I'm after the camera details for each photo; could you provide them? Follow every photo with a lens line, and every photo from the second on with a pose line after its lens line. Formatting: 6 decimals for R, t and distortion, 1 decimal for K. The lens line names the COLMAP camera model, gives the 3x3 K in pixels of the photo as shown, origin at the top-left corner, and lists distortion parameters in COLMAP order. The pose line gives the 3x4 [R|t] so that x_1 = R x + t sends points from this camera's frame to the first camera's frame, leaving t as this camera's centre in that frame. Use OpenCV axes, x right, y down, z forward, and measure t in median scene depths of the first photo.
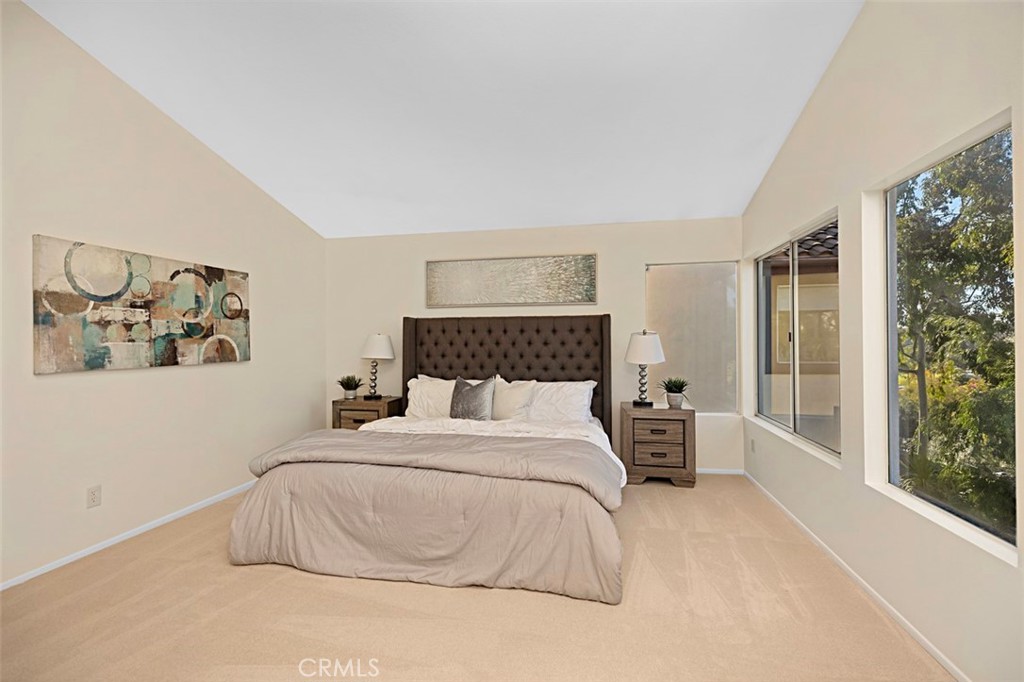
lens RADIAL K [[462.4, 0, 508.9], [0, 462.4, 342.1], [0, 0, 1]] dist [0.007893, -0.001425]
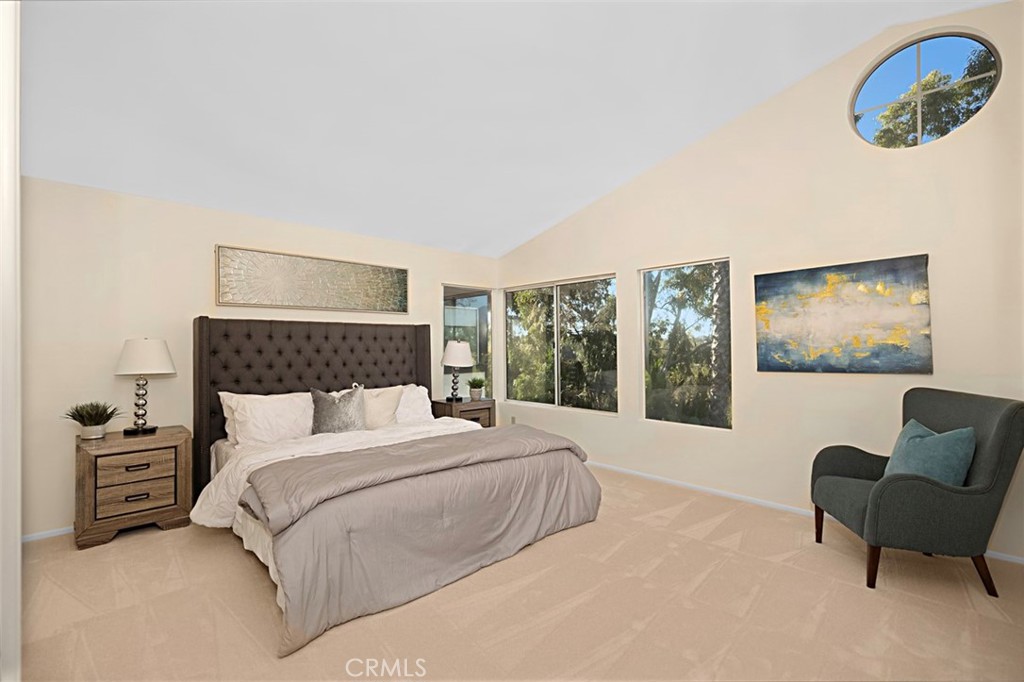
lens RADIAL K [[462.4, 0, 508.9], [0, 462.4, 340.6], [0, 0, 1]] dist [0.007893, -0.001425]
pose [[0.577211, 0.012742, 0.816496, -0.567678], [0.006157, 0.999782, -0.019955, 0.002974], [-0.816572, 0.016545, 0.577007, 0.166062]]
